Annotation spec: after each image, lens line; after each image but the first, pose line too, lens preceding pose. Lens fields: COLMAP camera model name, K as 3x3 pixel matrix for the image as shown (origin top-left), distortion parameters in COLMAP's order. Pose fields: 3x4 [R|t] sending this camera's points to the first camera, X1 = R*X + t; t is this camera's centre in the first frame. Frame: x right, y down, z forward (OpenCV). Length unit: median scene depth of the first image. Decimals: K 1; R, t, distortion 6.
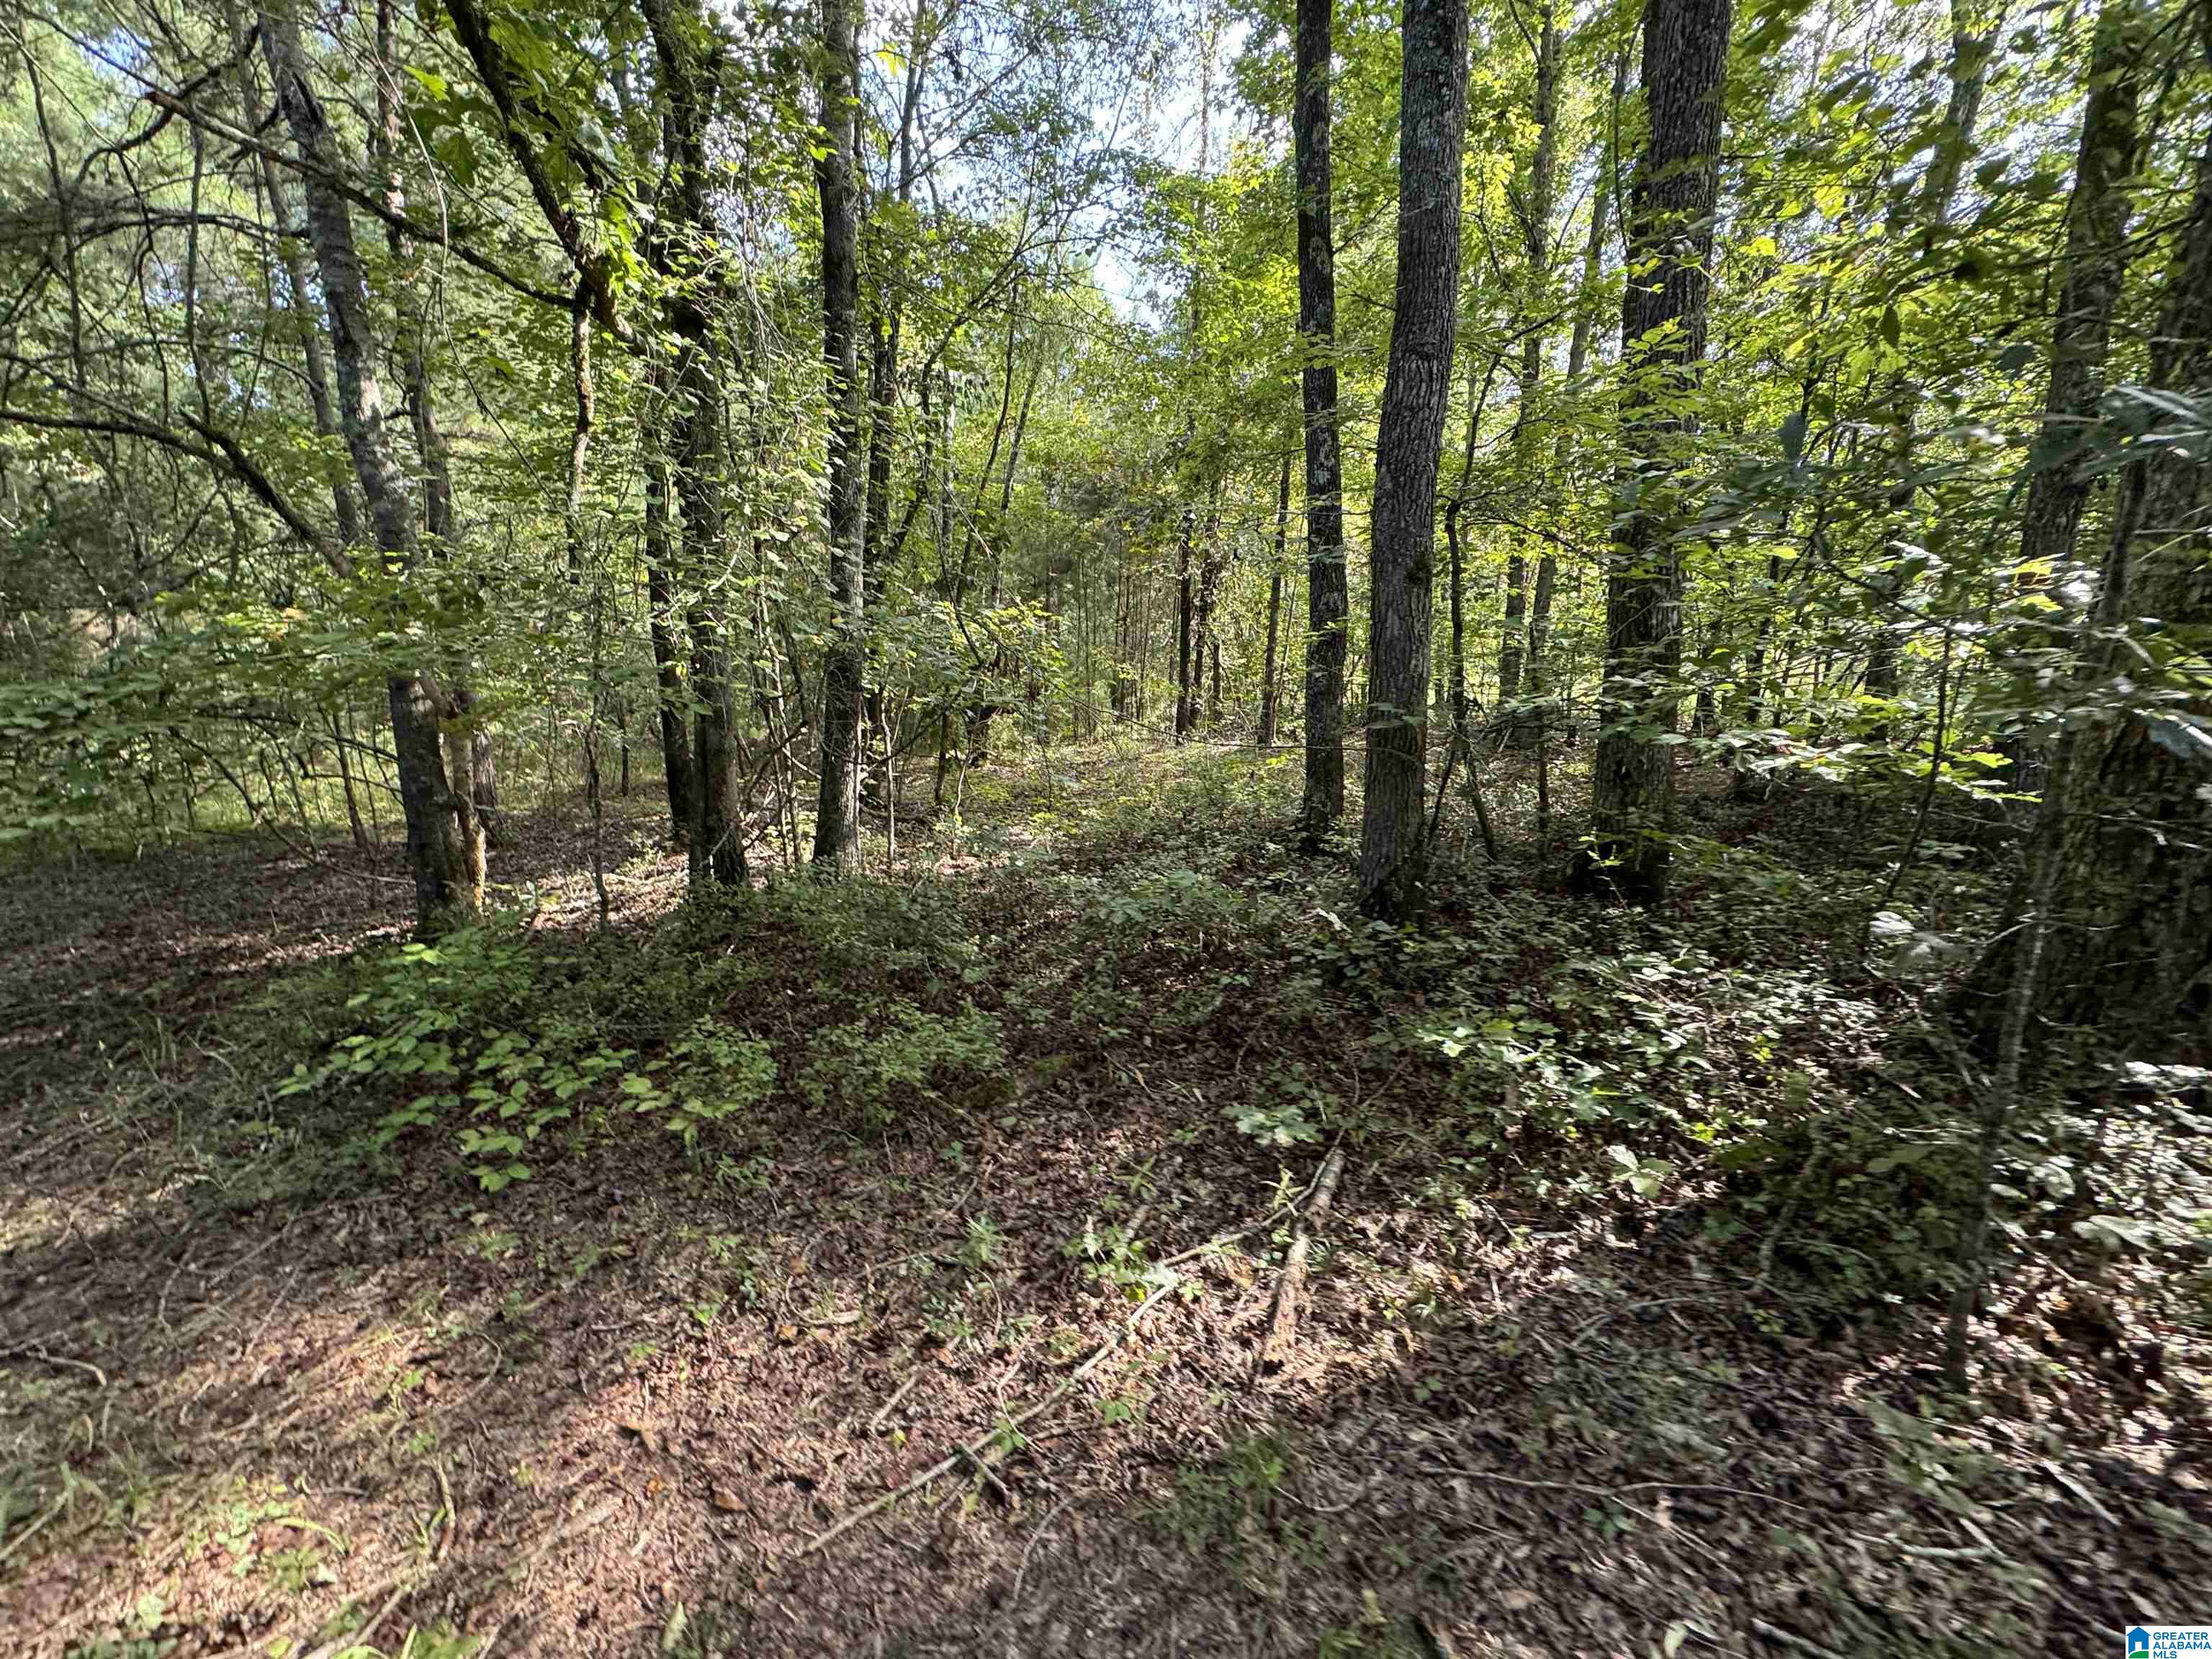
lens RADIAL K [[889.5, 0, 1106.8], [0, 889.5, 821.8], [0, 0, 1]] dist [-0.000143, 0.001072]
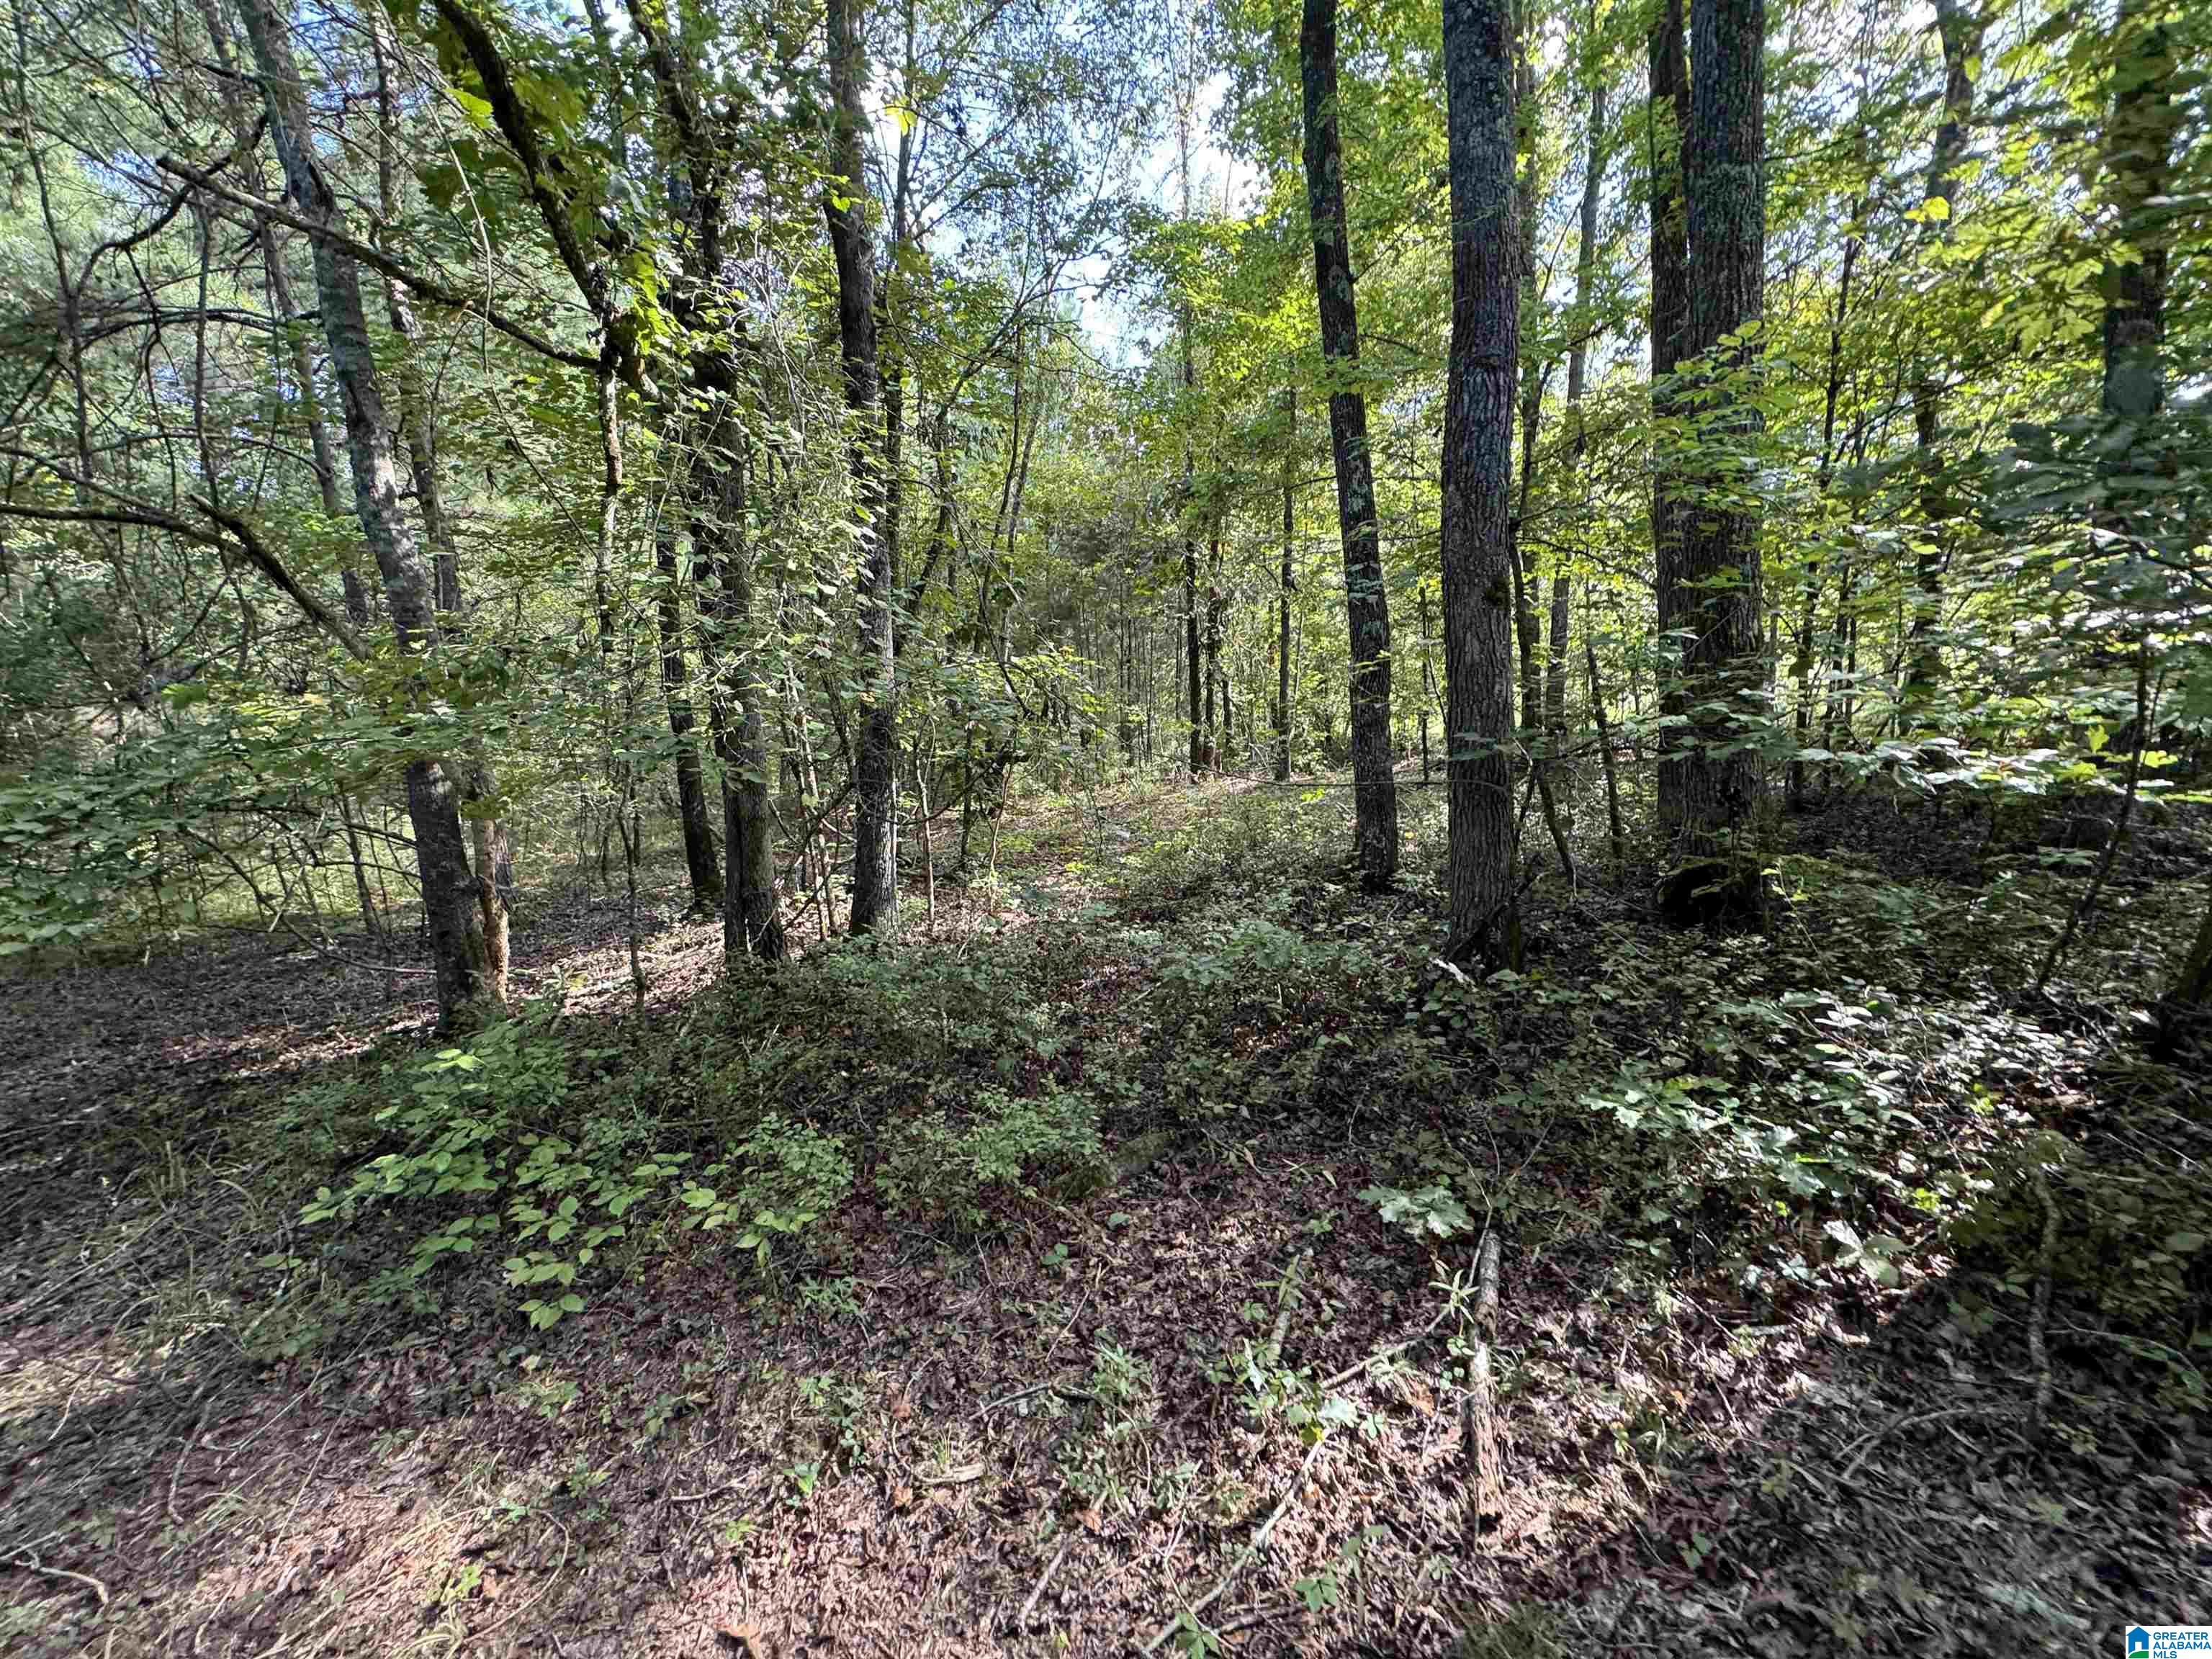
lens RADIAL K [[889.5, 0, 1109.5], [0, 889.5, 818.8], [0, 0, 1]] dist [-0.000143, 0.001072]
pose [[0.998631, -0.052314, 0.000606, -0.075611], [0.052280, 0.997411, -0.049386, -0.016072], [0.001979, 0.049350, 0.998780, 0.066250]]
